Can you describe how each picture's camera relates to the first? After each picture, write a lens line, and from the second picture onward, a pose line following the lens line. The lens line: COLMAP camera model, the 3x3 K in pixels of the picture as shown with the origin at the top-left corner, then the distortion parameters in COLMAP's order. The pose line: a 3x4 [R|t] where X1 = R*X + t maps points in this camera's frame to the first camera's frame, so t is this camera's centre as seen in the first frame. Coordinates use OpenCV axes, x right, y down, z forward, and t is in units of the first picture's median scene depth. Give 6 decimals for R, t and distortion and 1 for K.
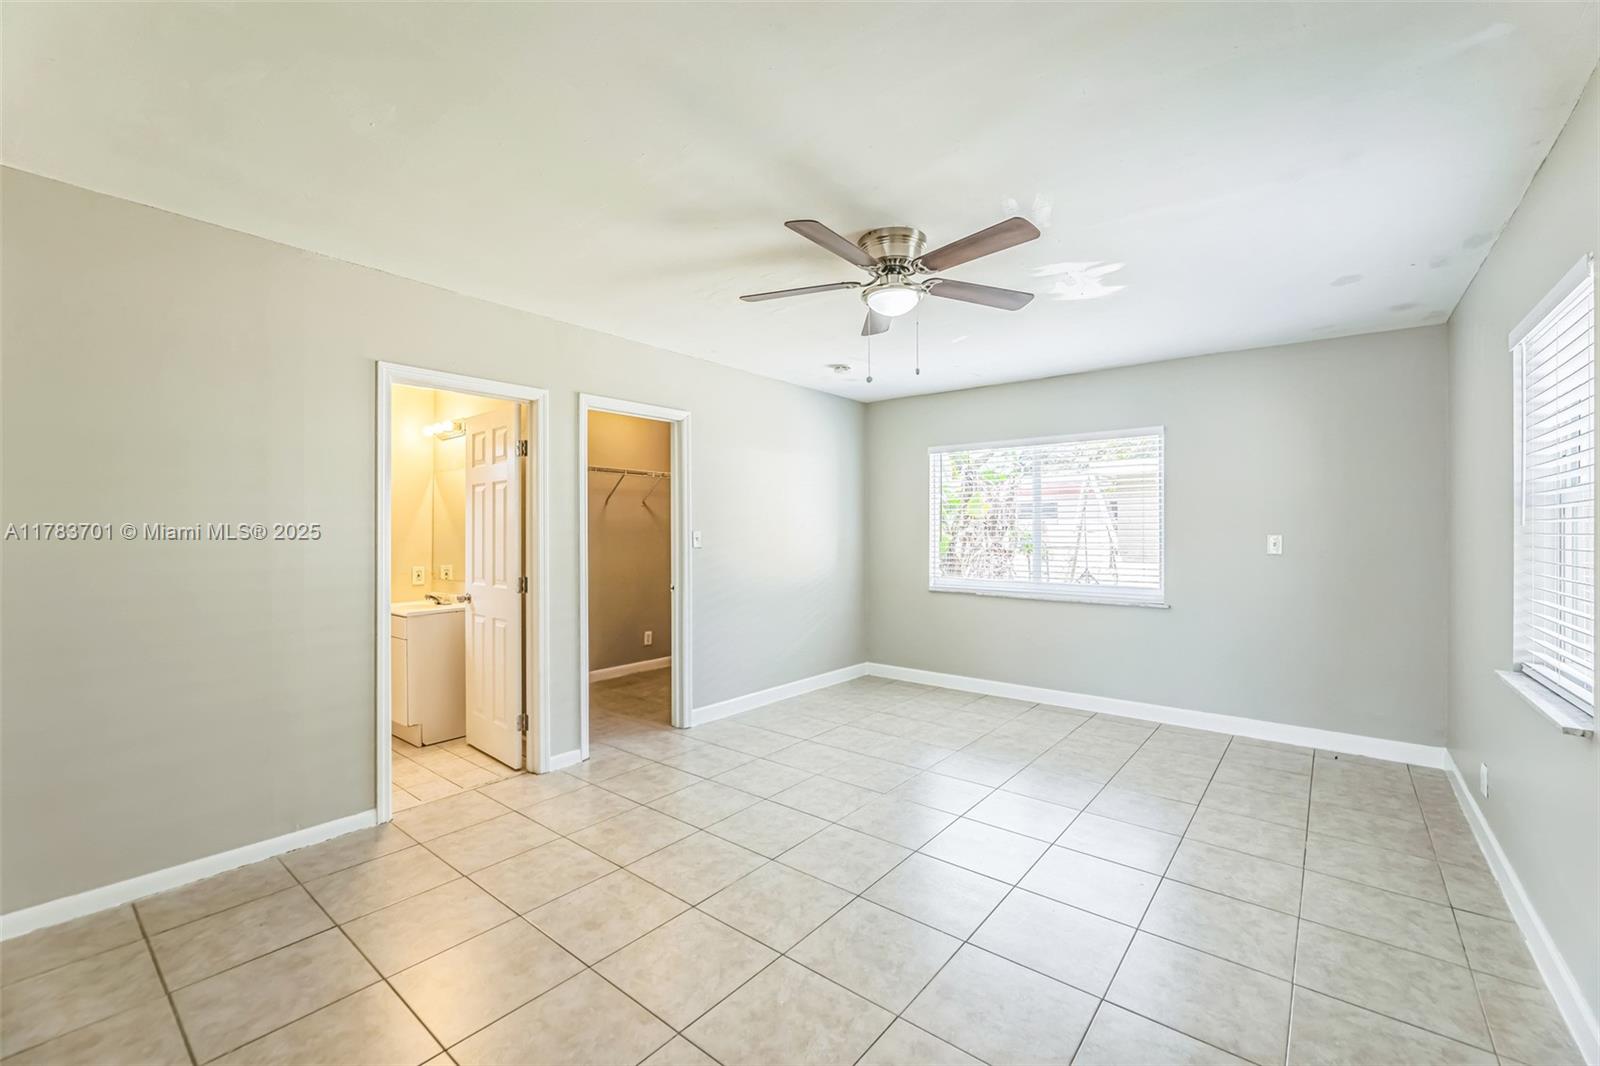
lens RADIAL K [[671.7, 0, 802.3], [0, 671.7, 527.5], [0, 0, 1]] dist [-0.004376, 0.000283]
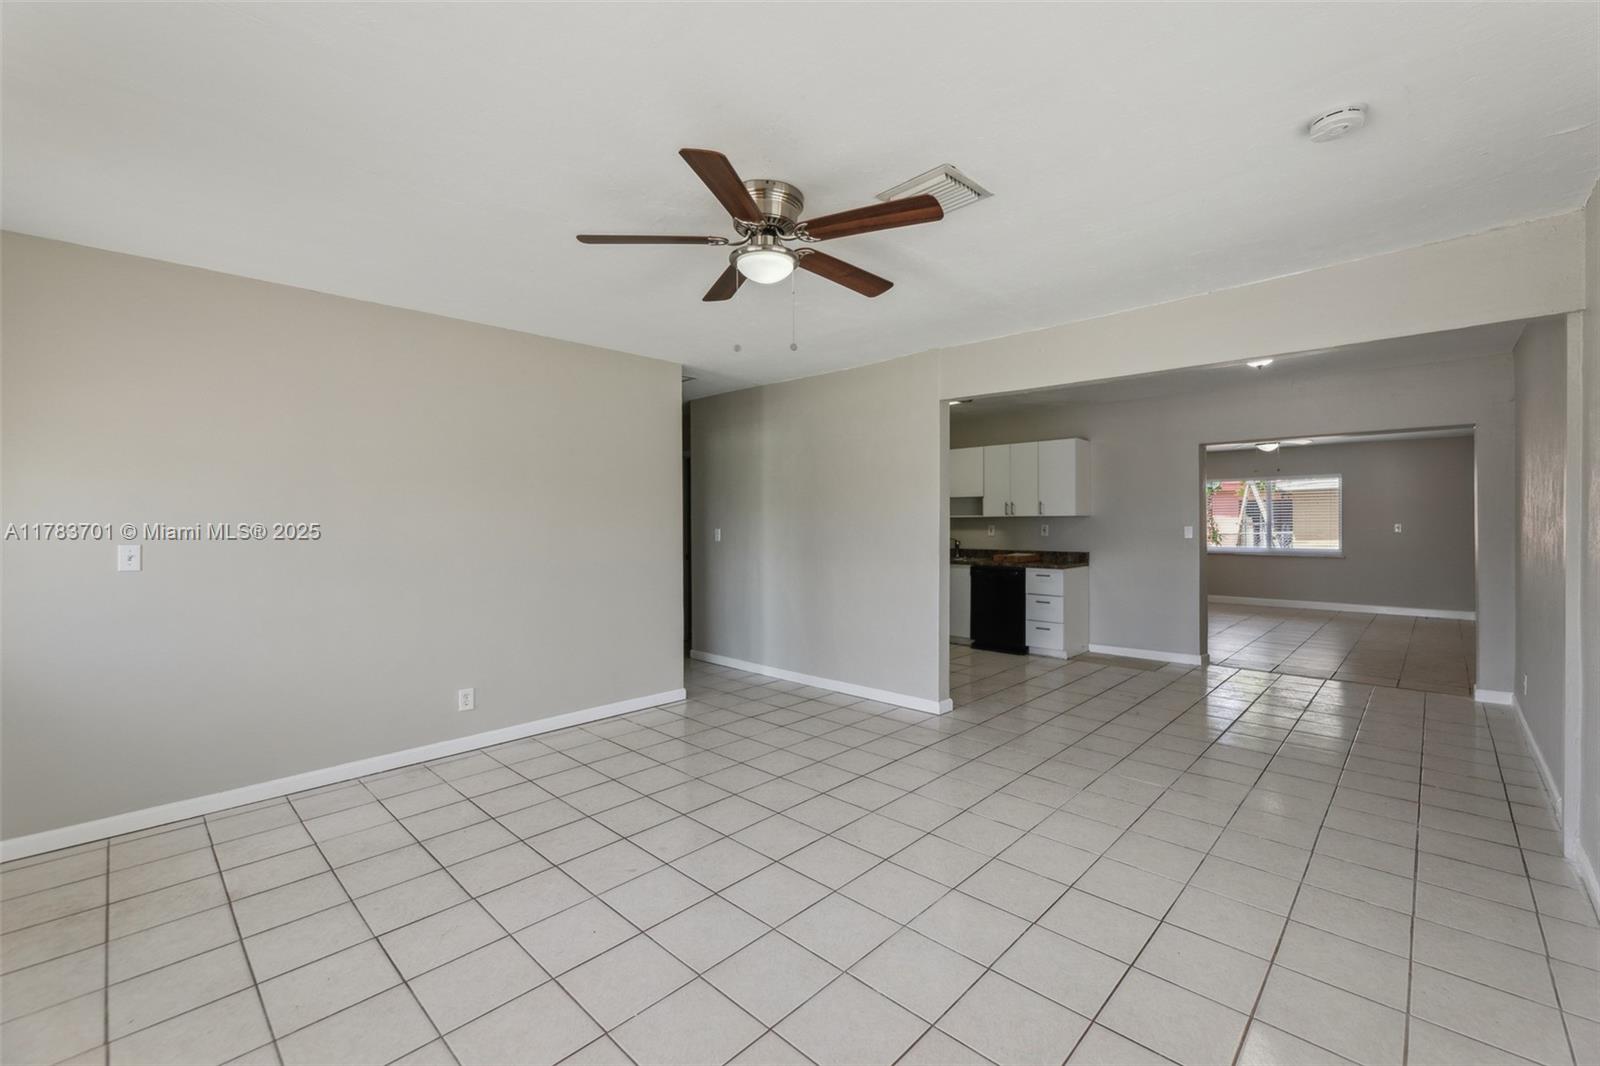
lens RADIAL K [[671.7, 0, 789.7], [0, 671.7, 546.7], [0, 0, 1]] dist [-0.004376, 0.000283]
pose [[0.995217, 0.002350, -0.097665, -0.997262], [0.001156, 0.999357, 0.035833, 0.006311], [0.097686, -0.035775, 0.994574, -1.287529]]
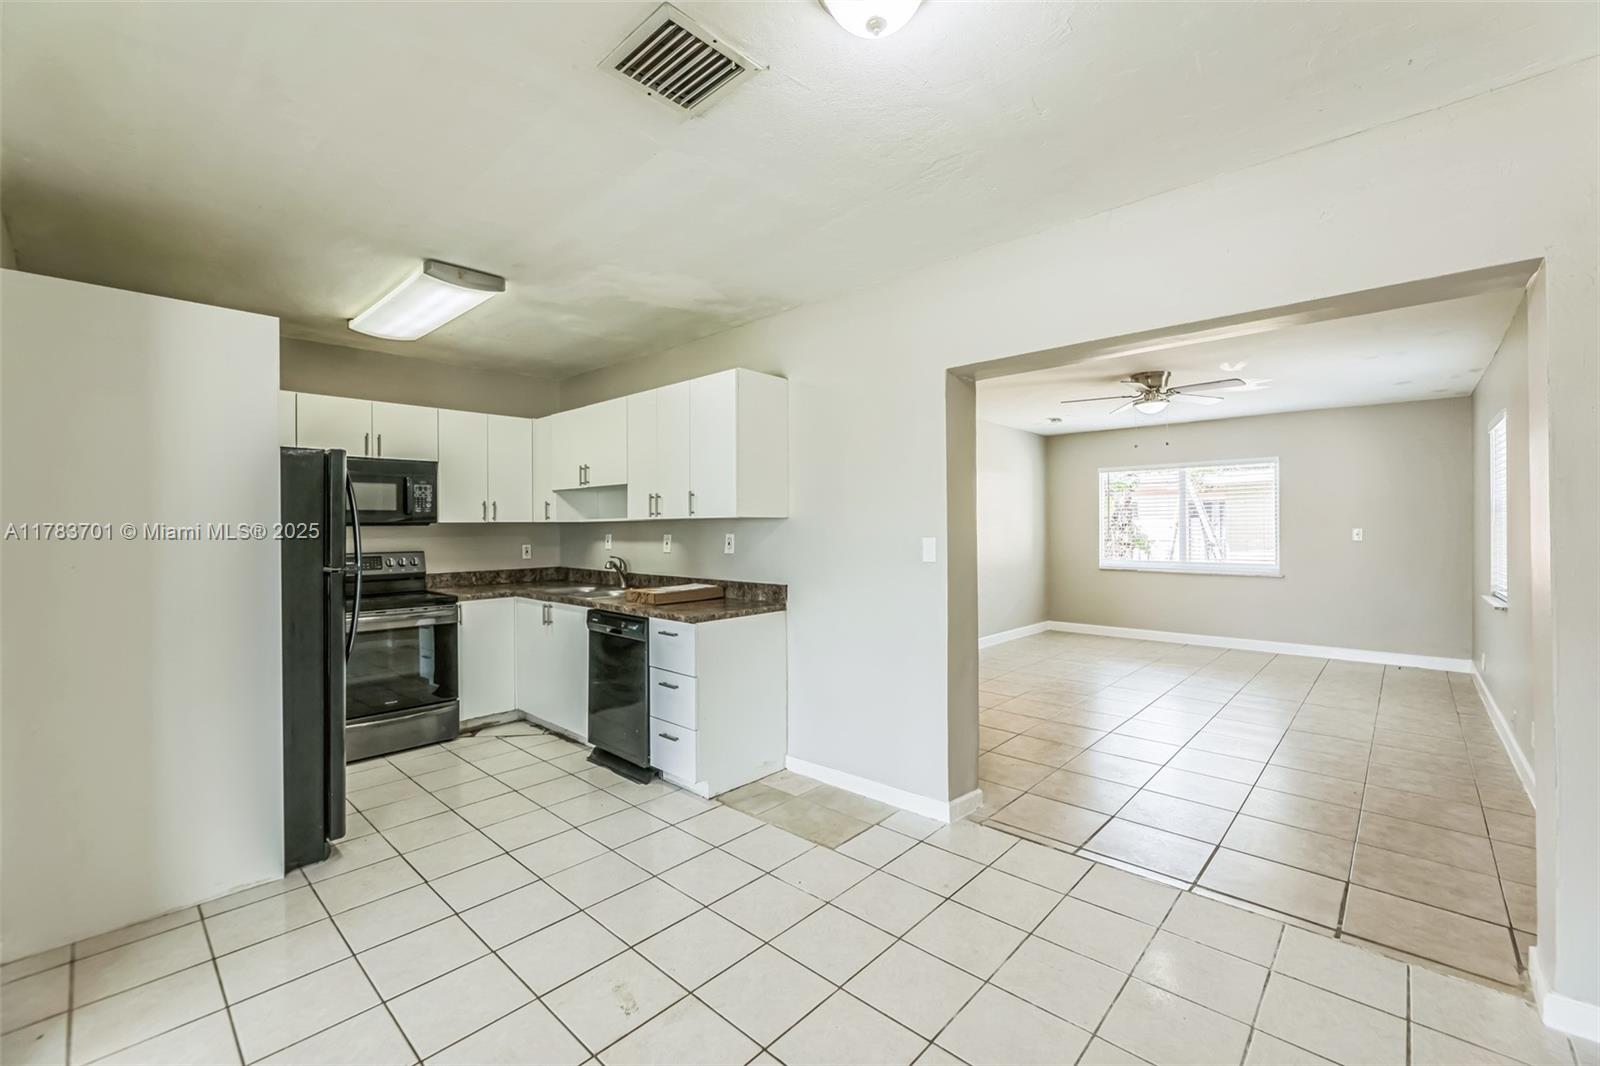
lens RADIAL K [[671.7, 0, 798.7], [0, 671.7, 524.6], [0, 0, 1]] dist [-0.004376, 0.000283]
pose [[0.997614, -0.002783, -0.068976, -0.432954], [0.002614, 0.999993, -0.002539, 0.002803], [0.068983, 0.002352, 0.997615, -0.575226]]
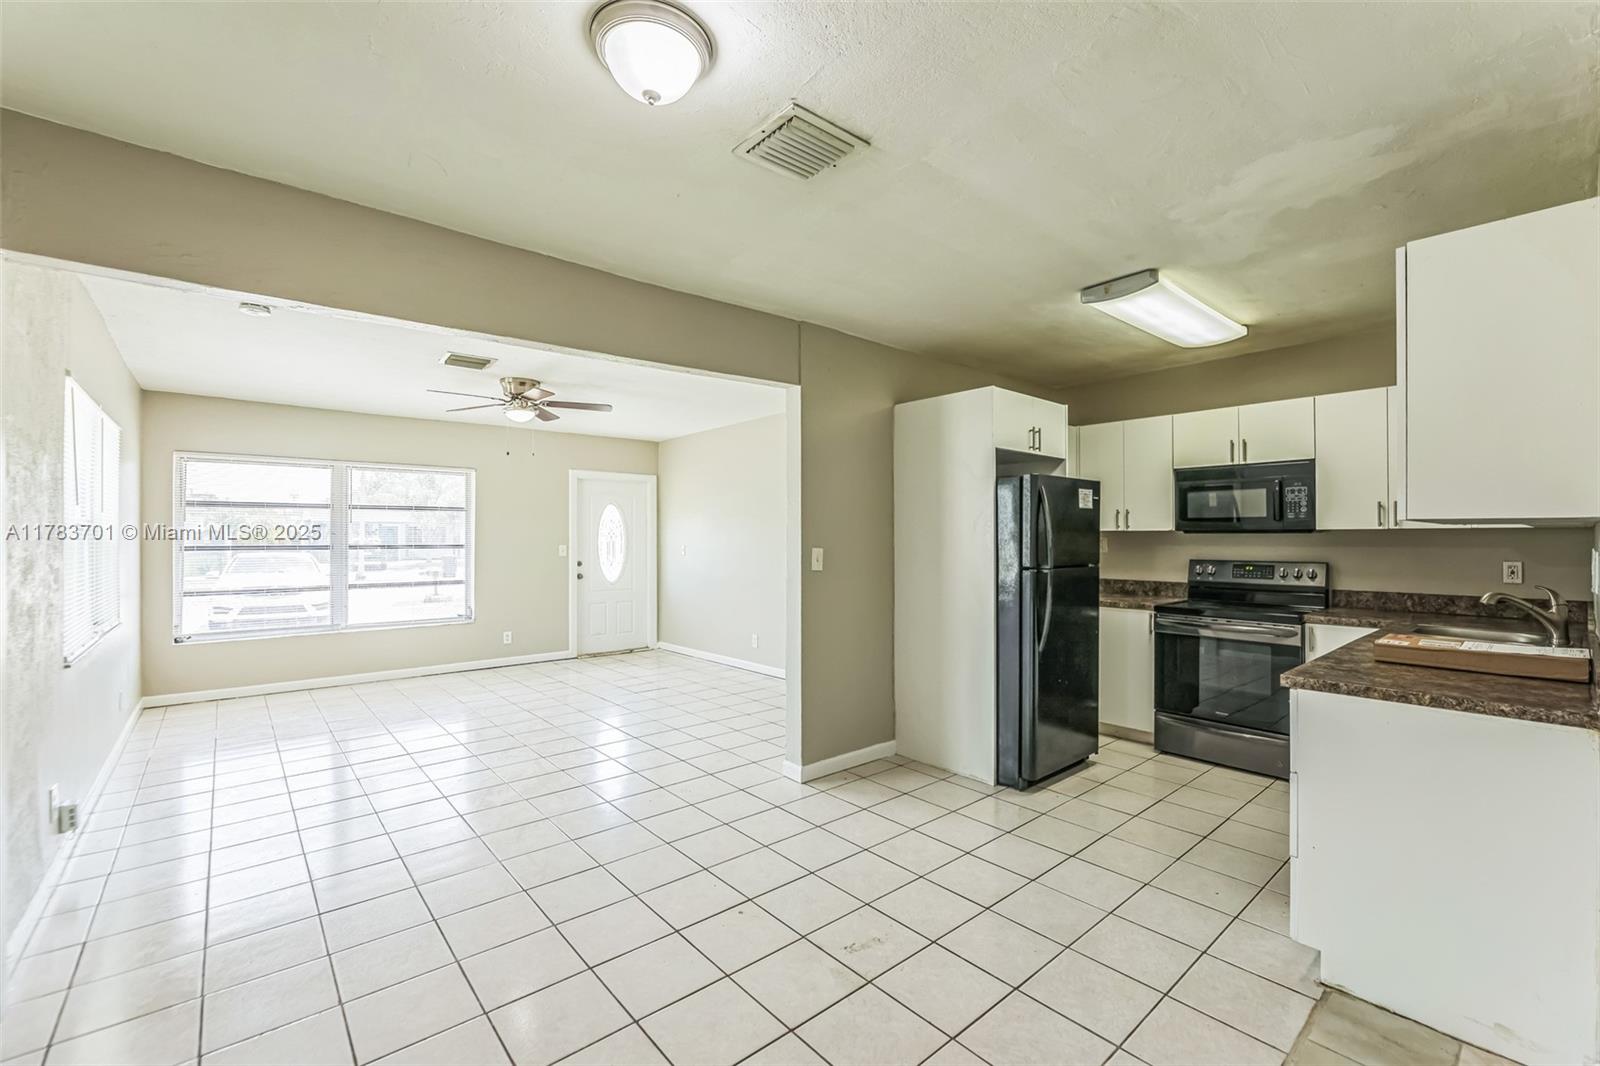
lens RADIAL K [[671.7, 0, 798.7], [0, 671.7, 531.0], [0, 0, 1]] dist [-0.004376, 0.000283]
pose [[-0.192084, -0.004877, -0.981366, -0.096226], [0.001141, 0.999986, -0.005193, 0.001447], [0.981378, -0.002117, -0.192076, -0.131106]]
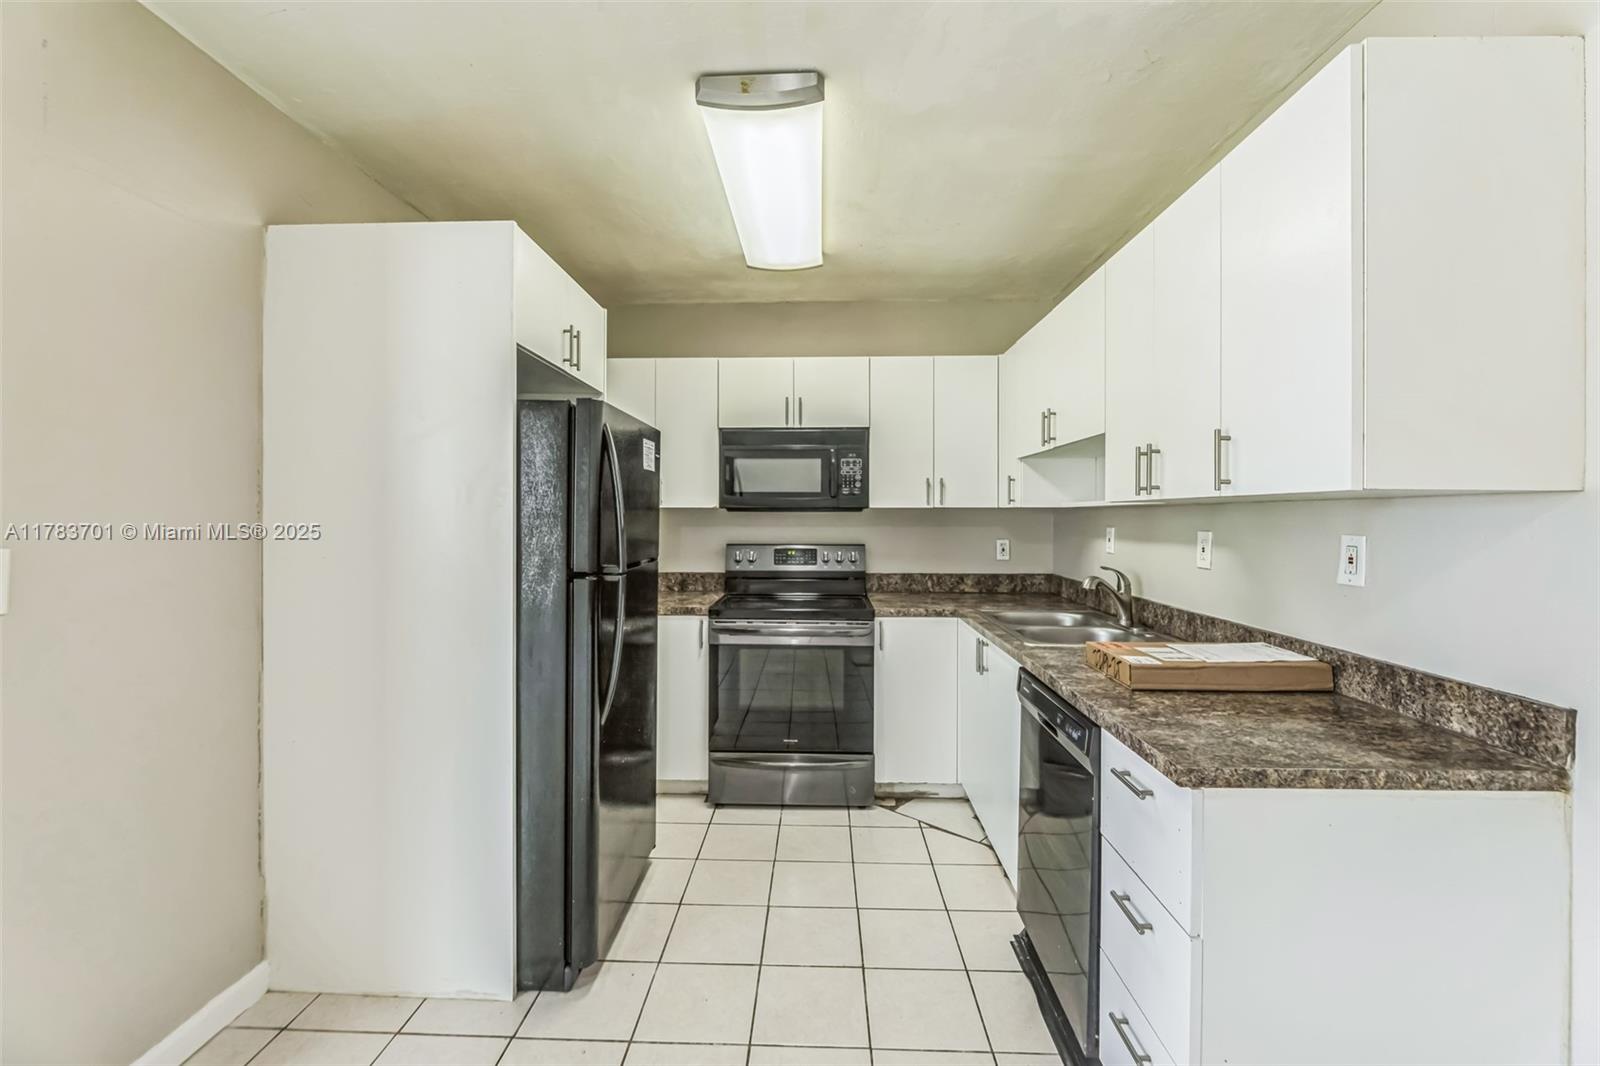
lens RADIAL K [[671.7, 0, 801.4], [0, 671.7, 514.8], [0, 0, 1]] dist [-0.004376, 0.000283]
pose [[0.603336, 0.004857, -0.797472, -0.477211], [-0.004348, 0.999987, 0.002801, 0.001971], [0.797475, 0.001777, 0.603349, -0.162824]]
